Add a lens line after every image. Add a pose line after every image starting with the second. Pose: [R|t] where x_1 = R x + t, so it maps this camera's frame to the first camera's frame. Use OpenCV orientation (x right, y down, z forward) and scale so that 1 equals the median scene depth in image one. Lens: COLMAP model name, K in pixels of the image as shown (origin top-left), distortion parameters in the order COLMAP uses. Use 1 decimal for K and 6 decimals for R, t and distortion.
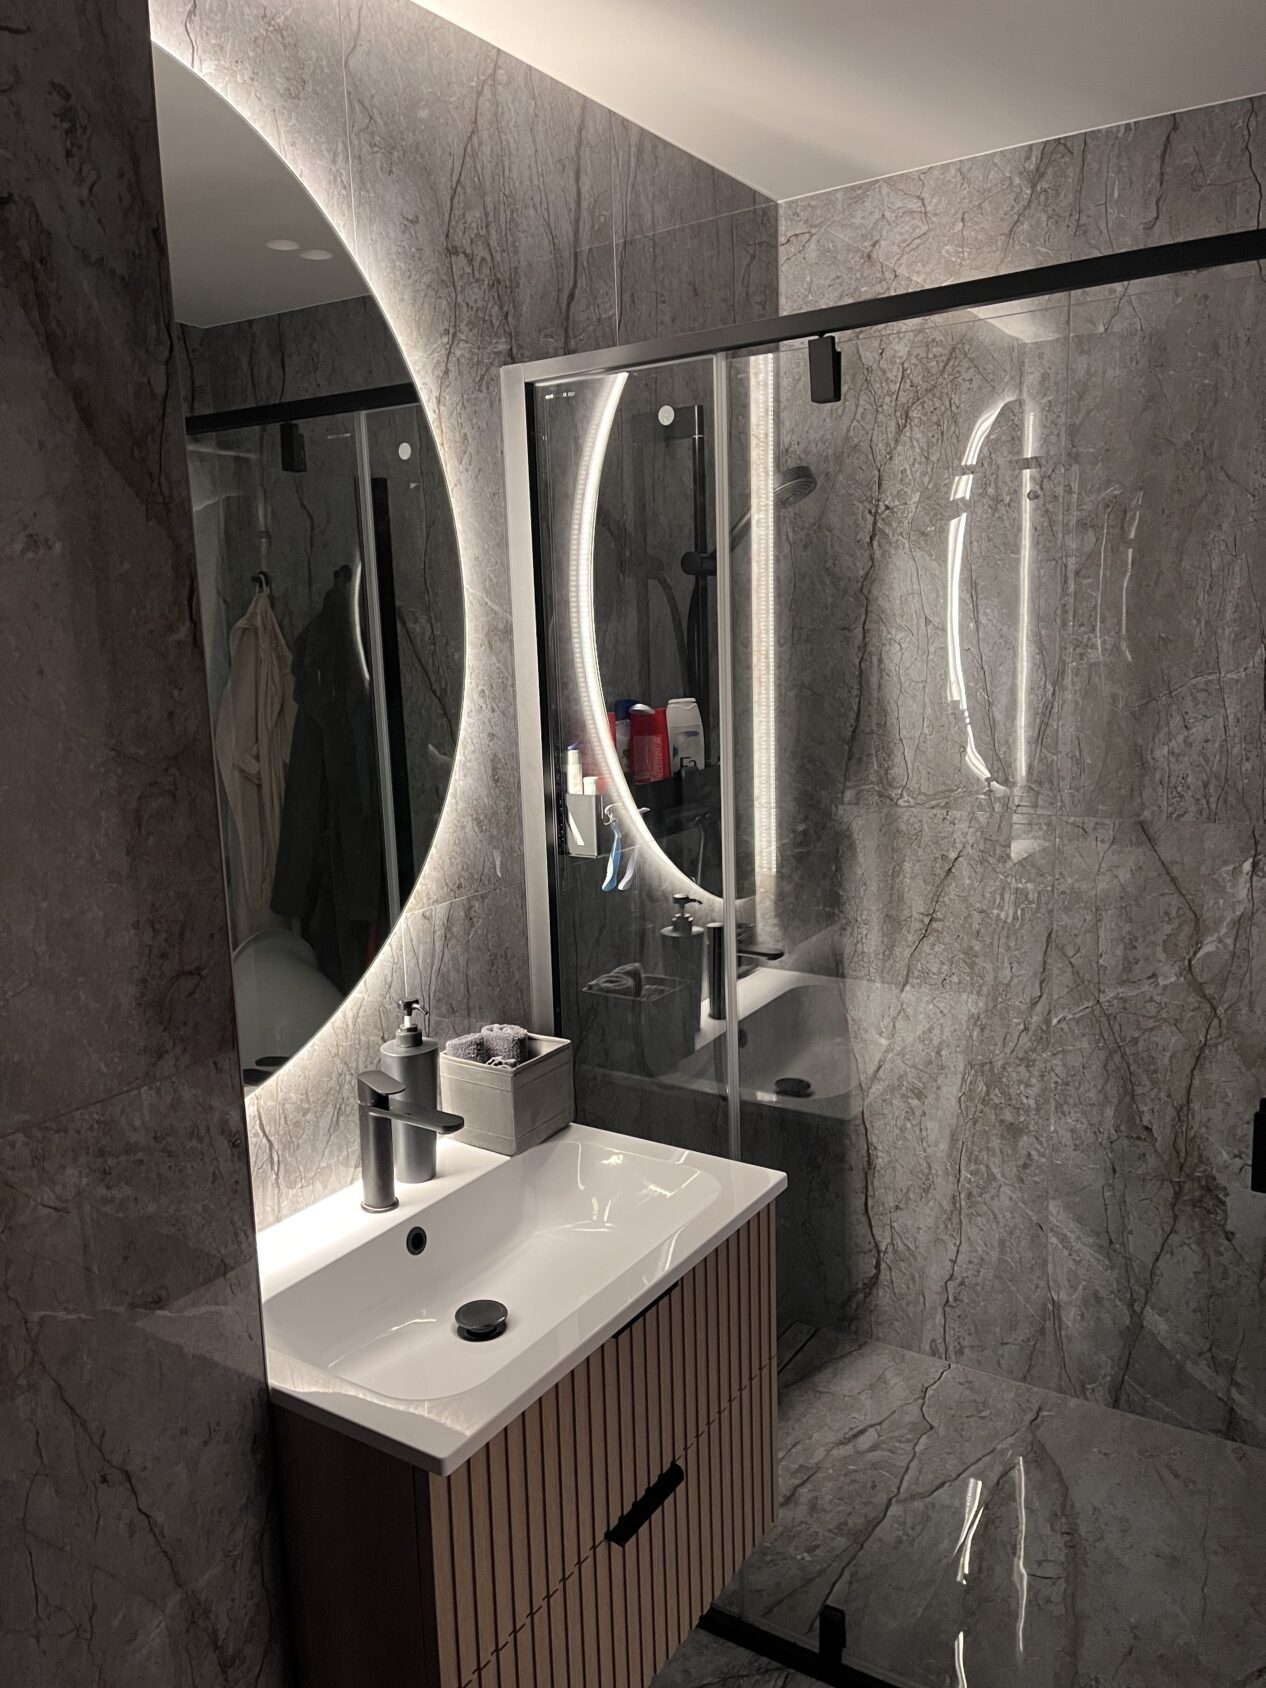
lens RADIAL K [[1279.7, 0, 633.0], [0, 1279.7, 844.0], [0, 0, 1]] dist [0.131307, -0.163576]
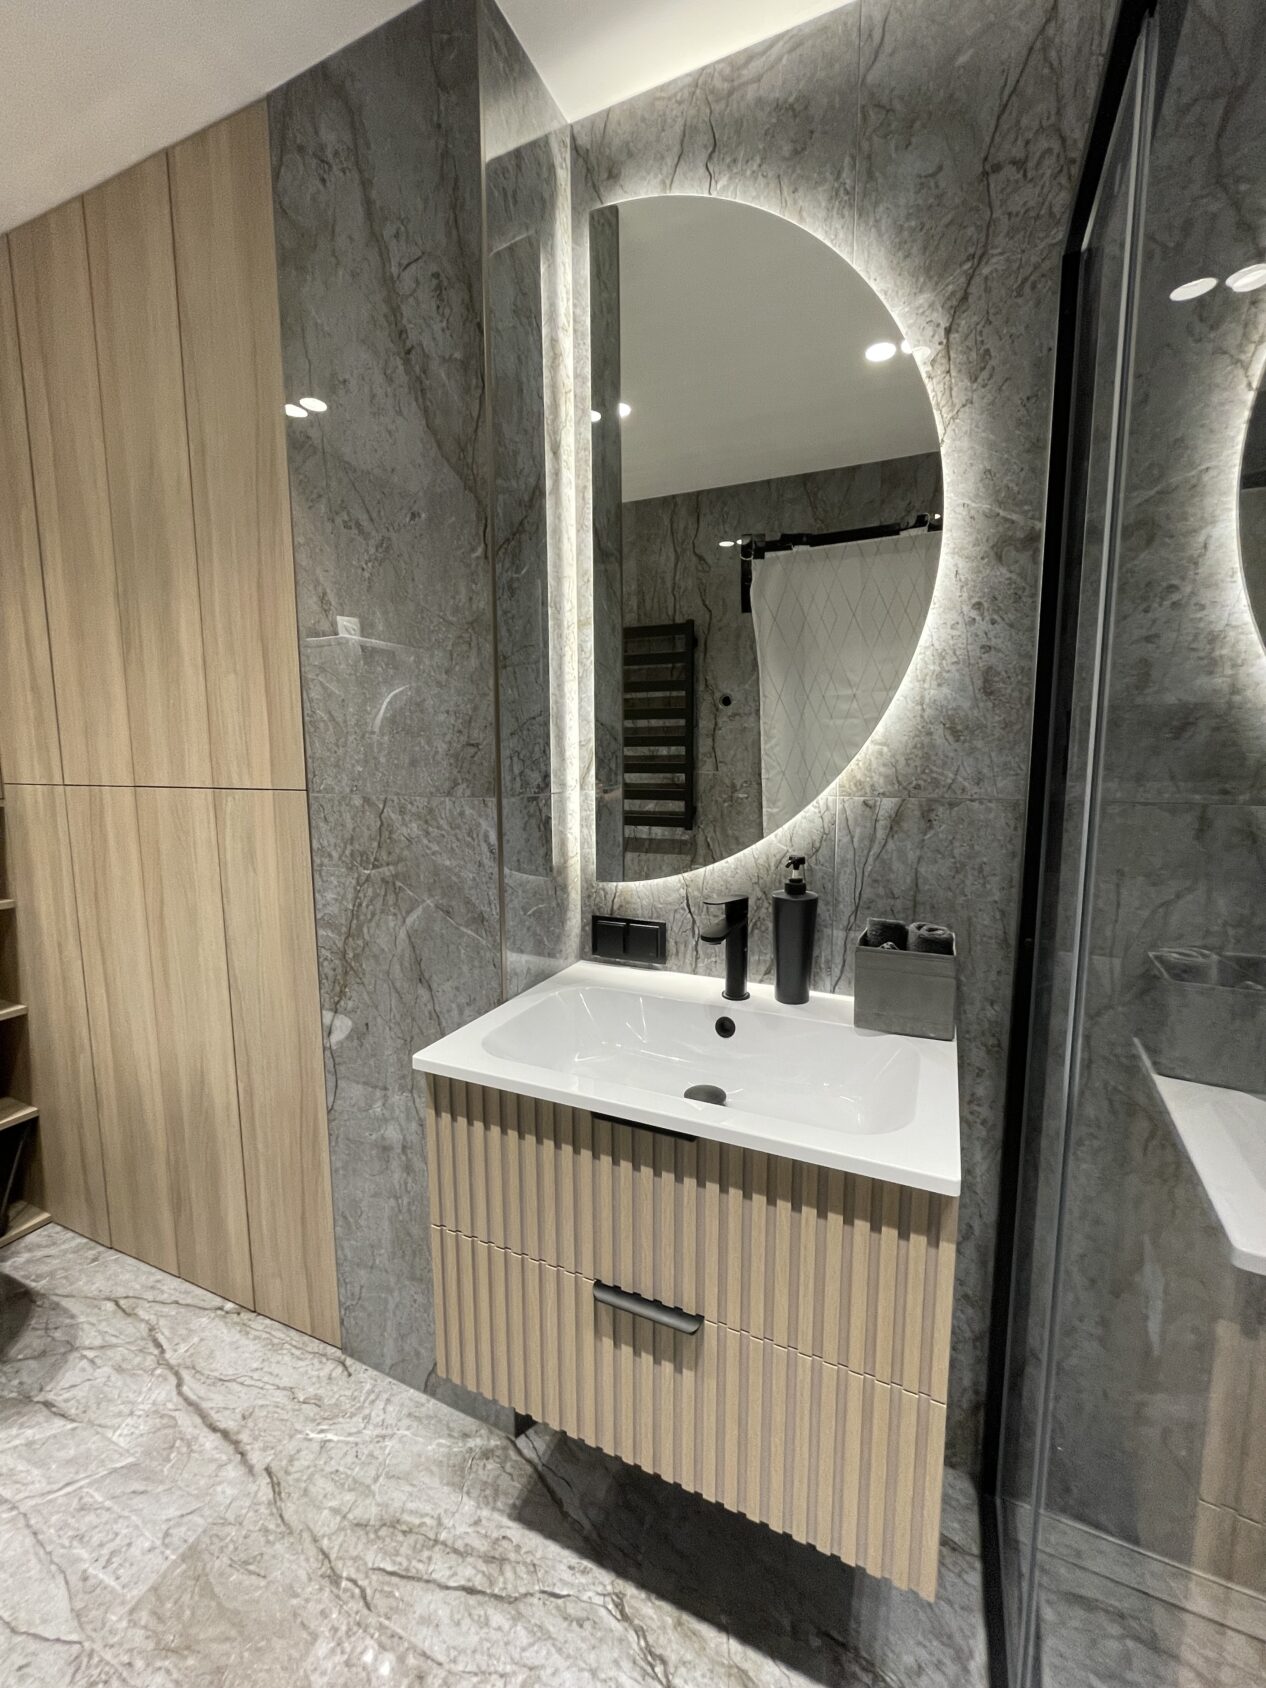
lens RADIAL K [[684.7, 0, 633.0], [0, 684.7, 844.0], [0, 0, 1]] dist [0.000474, 0.000045]
pose [[0.156940, 0.151628, -0.975899, 0.652410], [-0.167743, 0.977879, 0.124960, 0.076933], [0.973259, 0.144089, 0.178903, 1.060906]]
